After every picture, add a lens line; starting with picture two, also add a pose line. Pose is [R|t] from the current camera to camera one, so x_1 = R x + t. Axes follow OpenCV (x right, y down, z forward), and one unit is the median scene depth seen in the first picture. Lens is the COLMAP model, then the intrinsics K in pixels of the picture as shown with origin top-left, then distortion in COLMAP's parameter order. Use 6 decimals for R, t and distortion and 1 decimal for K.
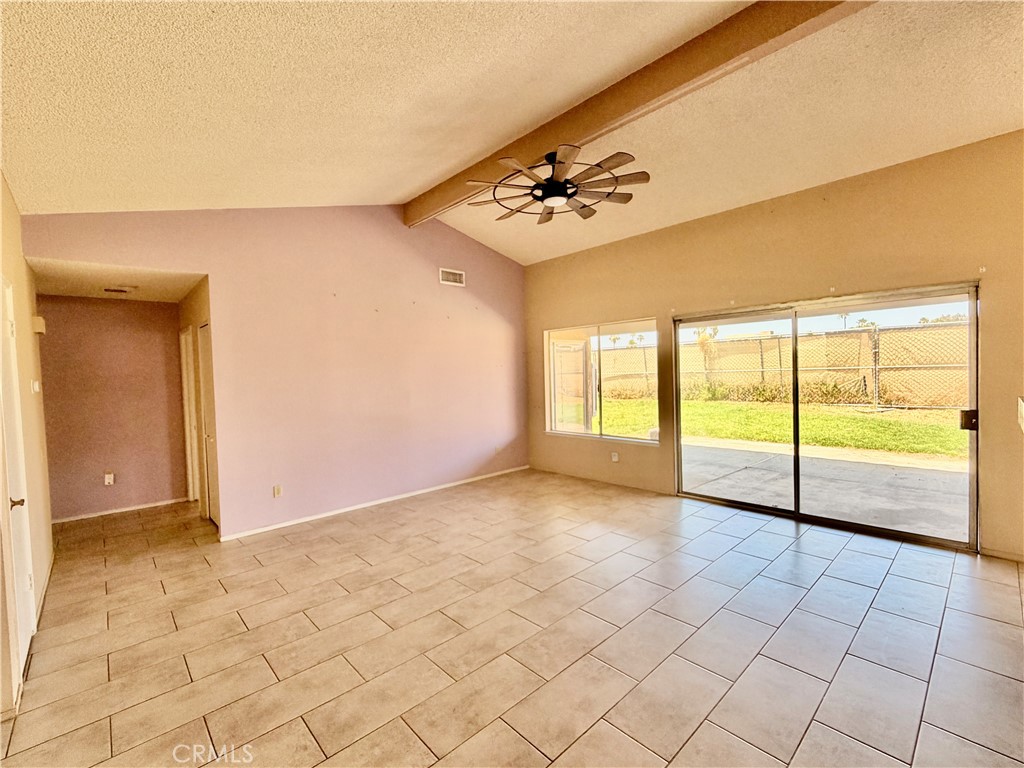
lens RADIAL K [[448.0, 0, 512.6], [0, 448.0, 387.6], [0, 0, 1]] dist [0.000910, -0.000199]
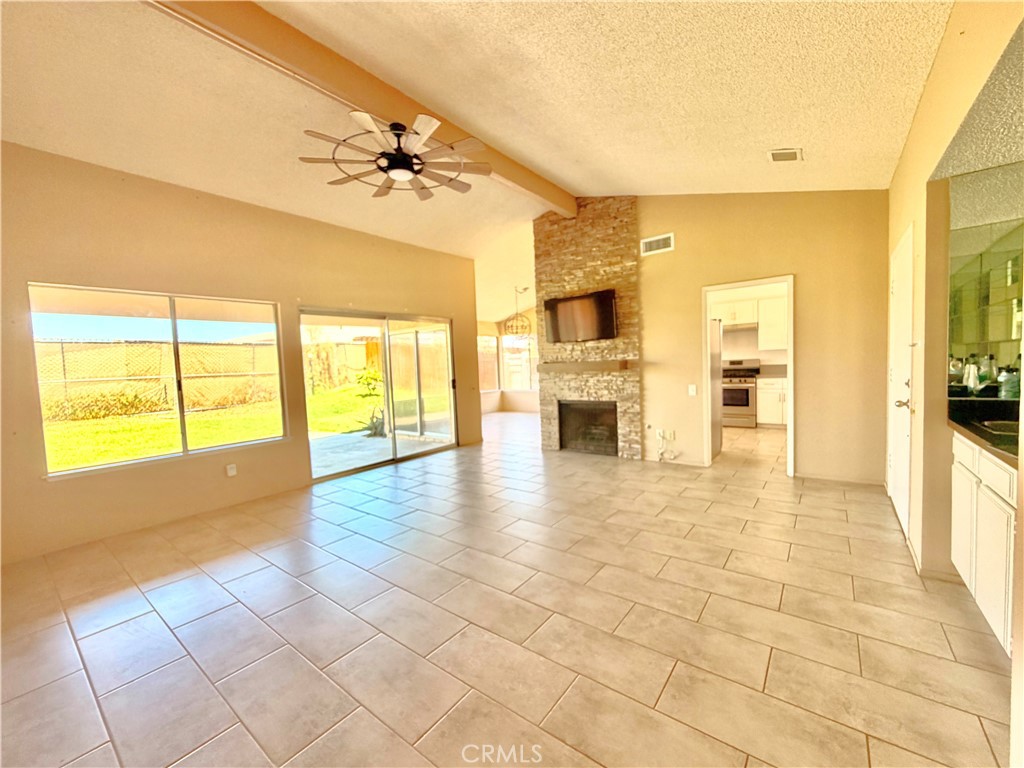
lens RADIAL K [[410.5, 0, 509.7], [0, 410.5, 387.1], [0, 0, 1]] dist [0.000256, 0.000242]
pose [[-0.158167, -0.019166, 0.987226, -0.368245], [0.081099, 0.996181, 0.032333, 0.017490], [-0.984076, 0.085177, -0.156009, 0.411429]]
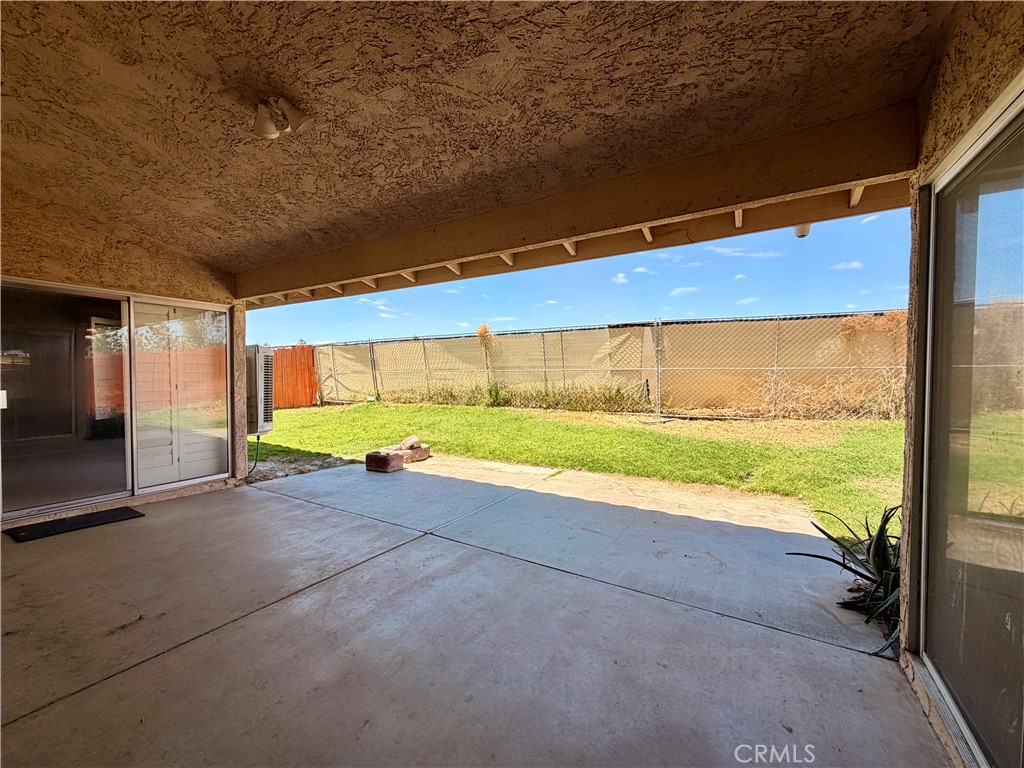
lens RADIAL K [[410.5, 0, 509.7], [0, 410.5, 387.1], [0, 0, 1]] dist [0.000256, 0.000242]
pose [[0.960762, 0.021514, 0.276537, 0.392665], [-0.018628, 0.999741, -0.013059, 0.004117], [-0.276746, 0.007395, 0.960915, 0.404044]]
